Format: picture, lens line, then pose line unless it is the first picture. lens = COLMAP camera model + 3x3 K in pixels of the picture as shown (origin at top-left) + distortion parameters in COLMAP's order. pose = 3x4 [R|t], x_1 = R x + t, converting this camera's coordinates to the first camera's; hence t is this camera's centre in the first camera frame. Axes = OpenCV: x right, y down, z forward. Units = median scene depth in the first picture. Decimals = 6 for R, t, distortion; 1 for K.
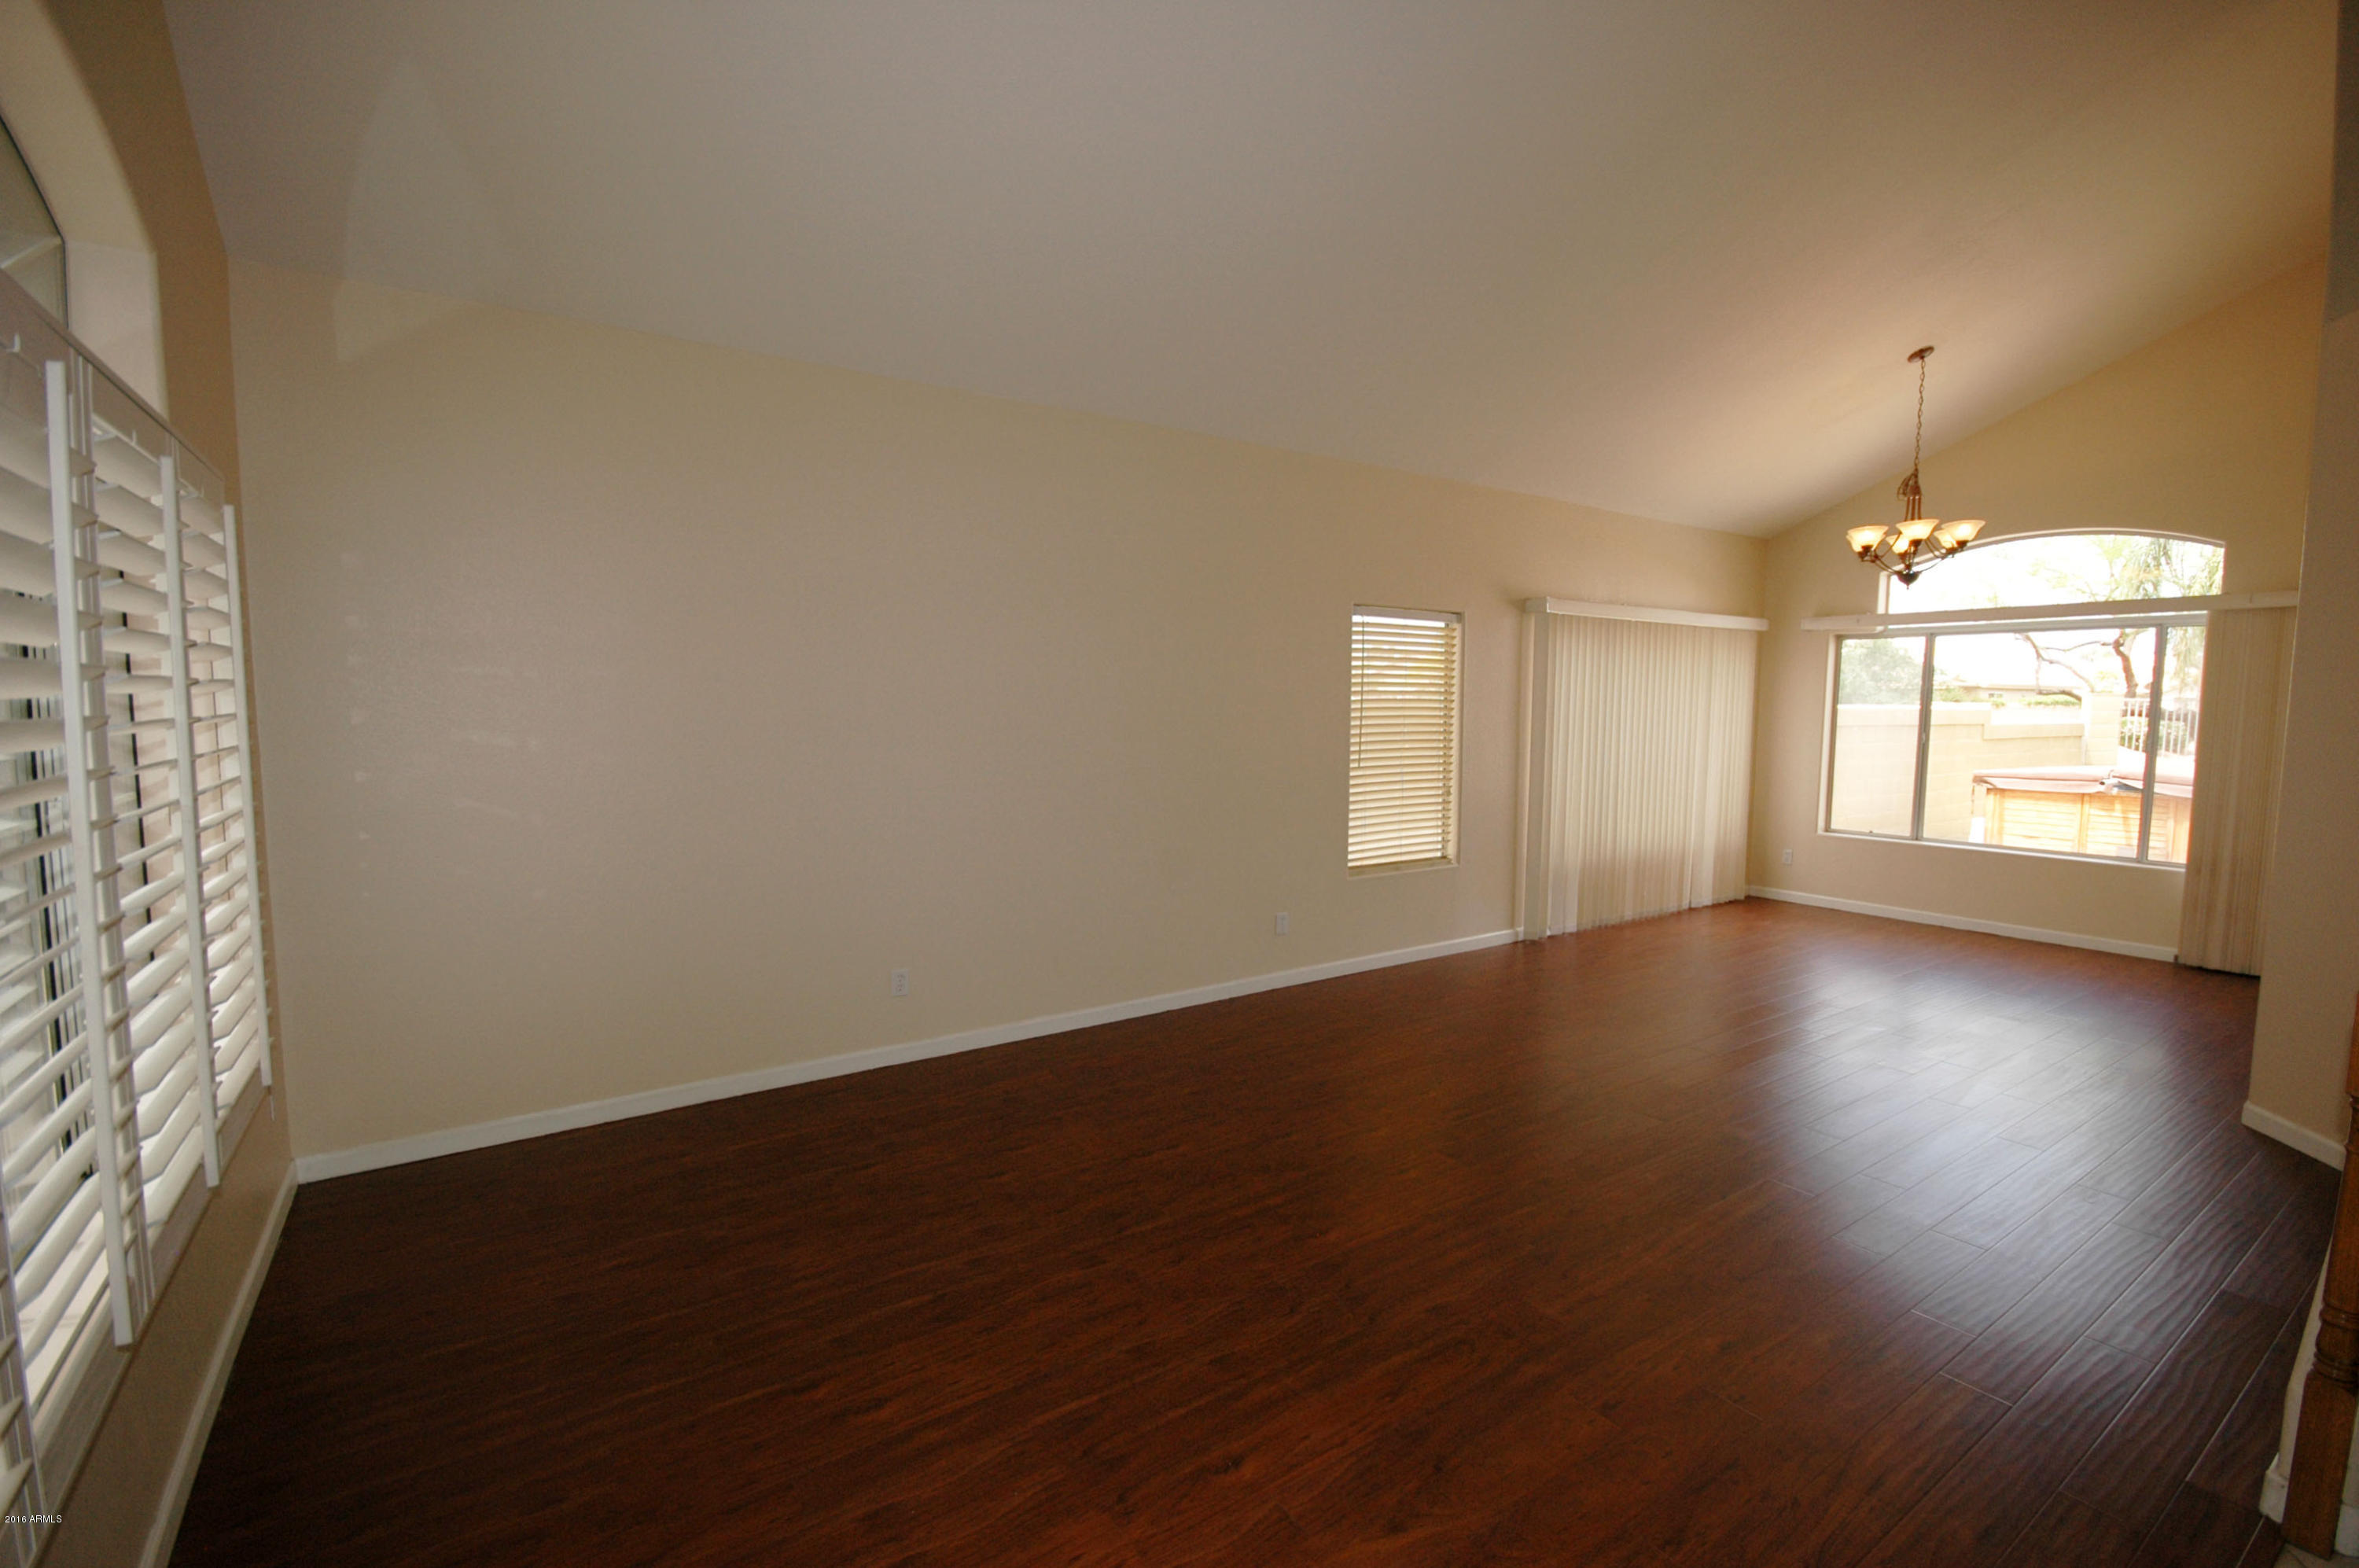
lens RADIAL K [[1021.1, 0, 1132.0], [0, 1021.1, 784.2], [0, 0, 1]] dist [-0.000588, -0.011845]
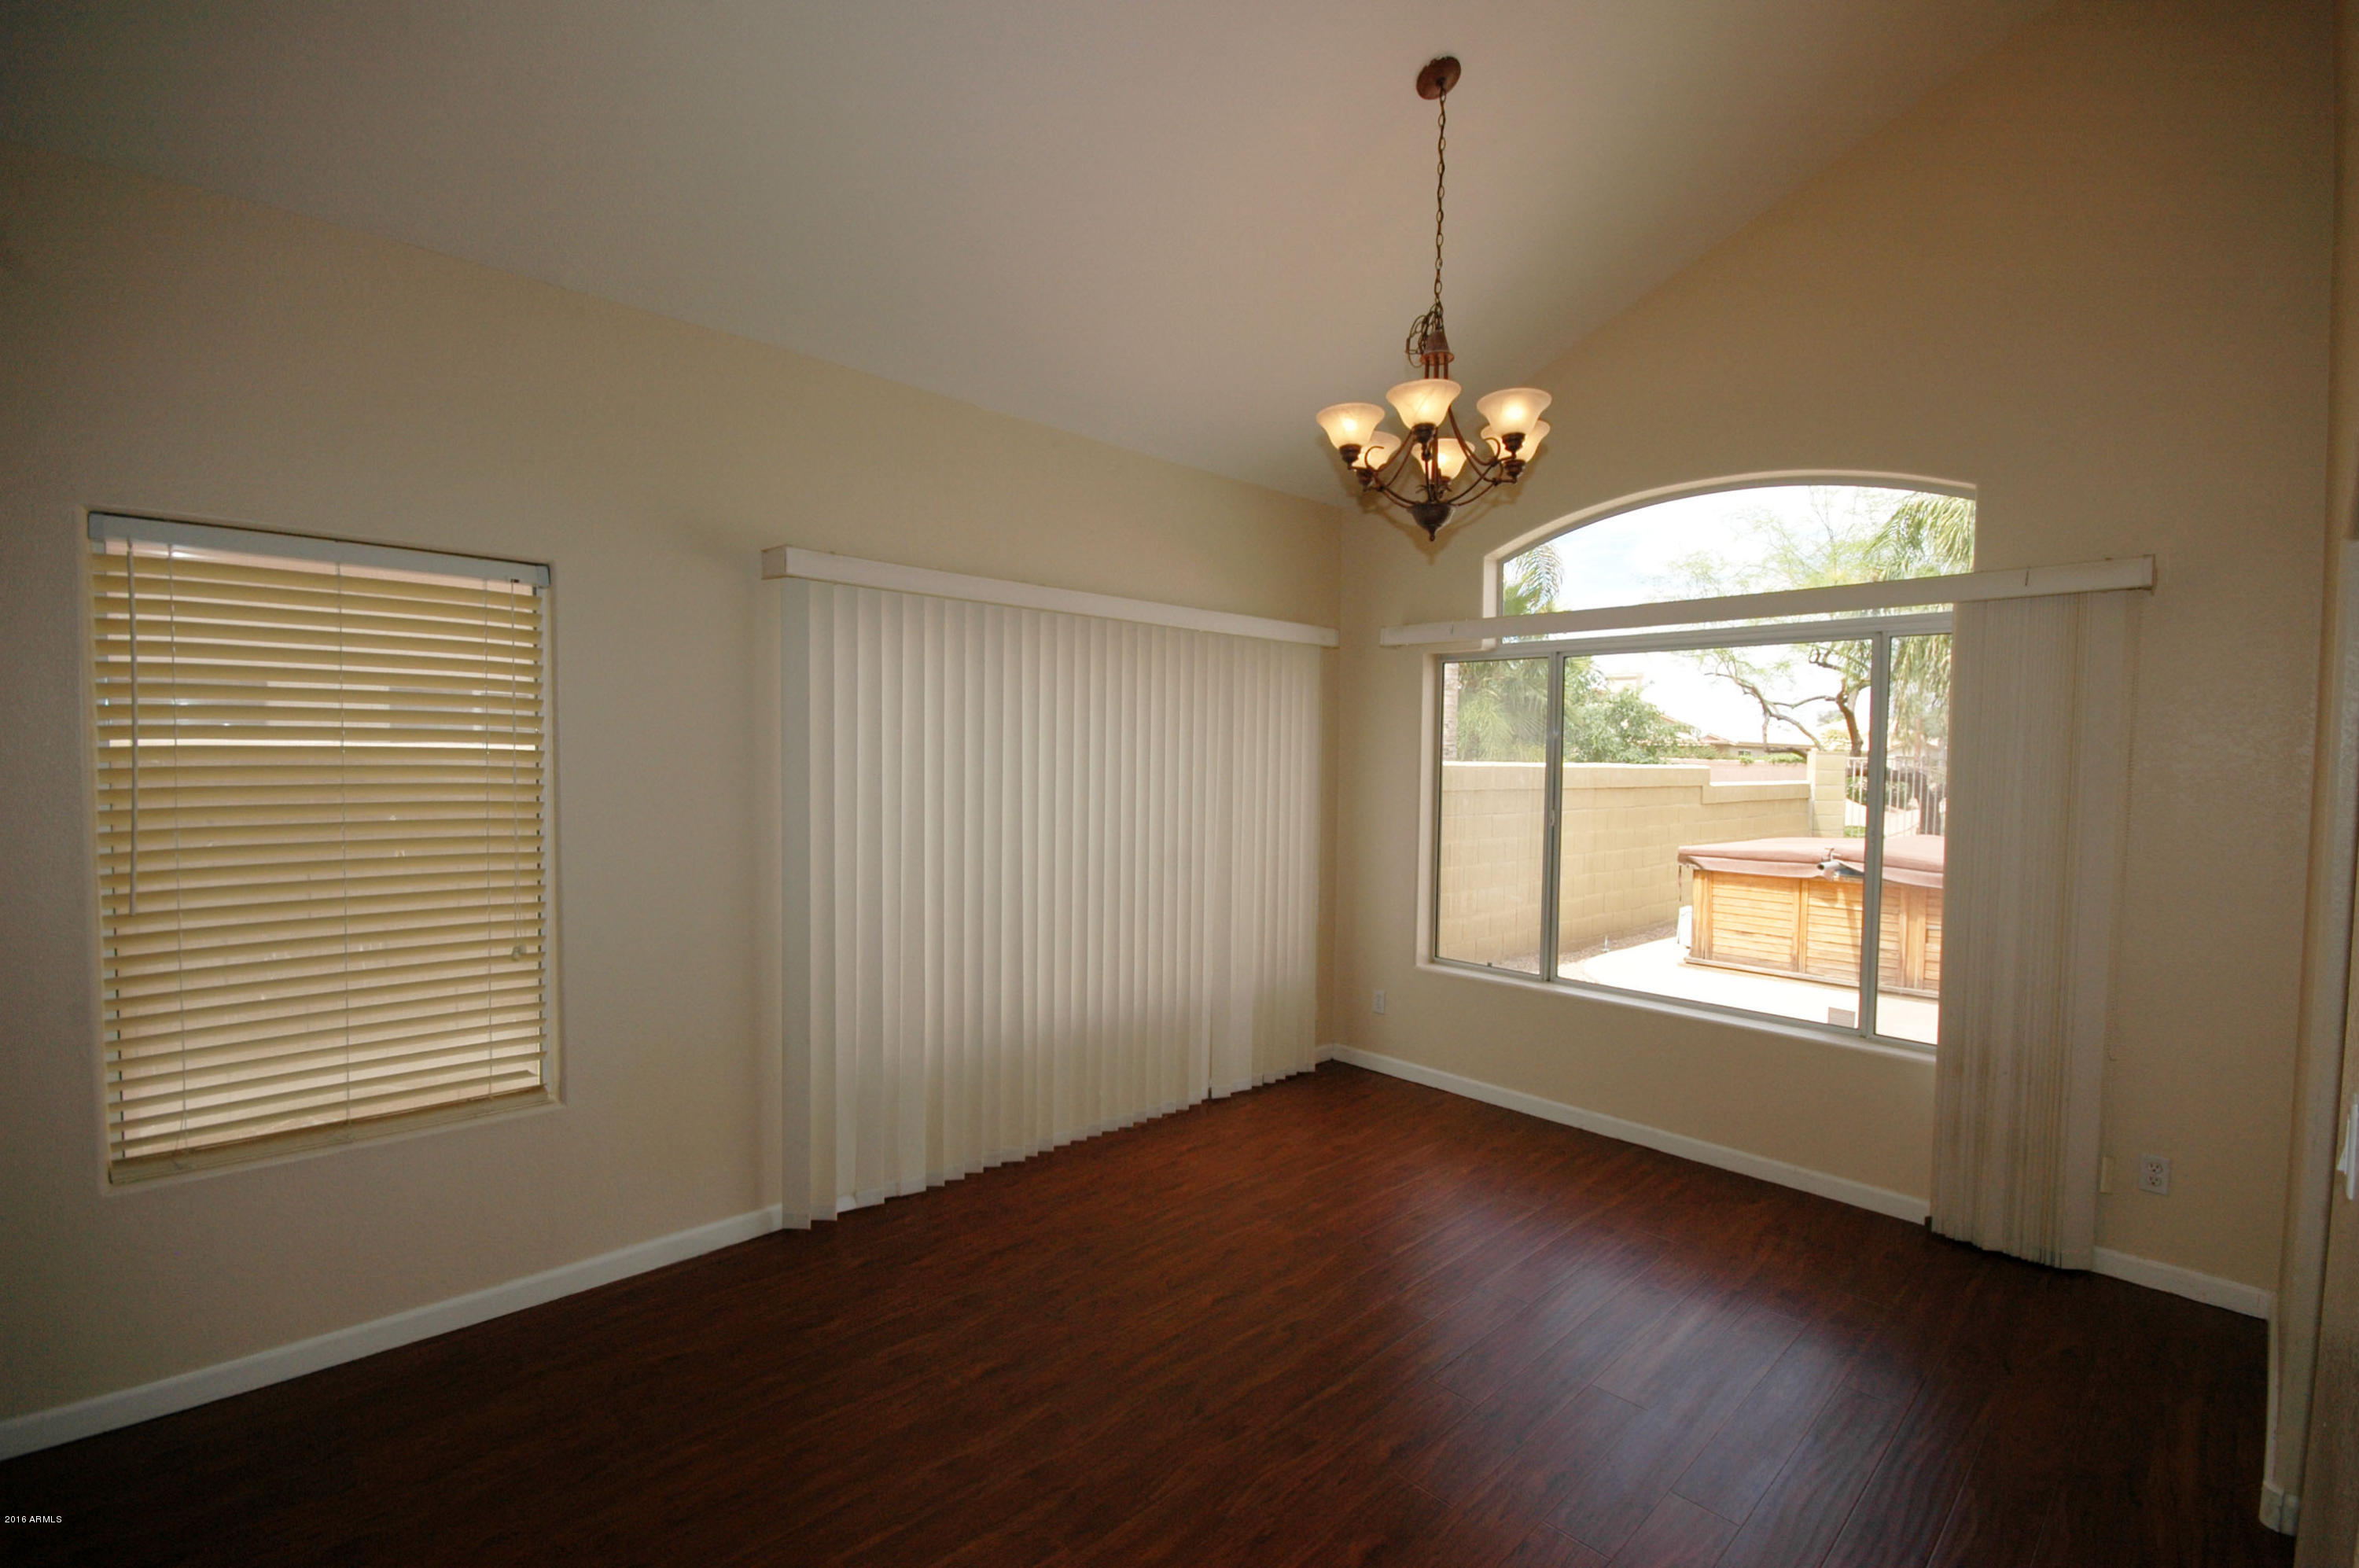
lens RADIAL K [[982.8, 0, 1179.5], [0, 982.8, 784.0], [0, 0, 1]] dist [-0.016555, -0.000140]
pose [[0.985937, 0.002710, 0.167093, 0.429208], [0.005754, 0.998725, -0.050149, -0.035348], [-0.167016, 0.050405, 0.984665, 0.420374]]
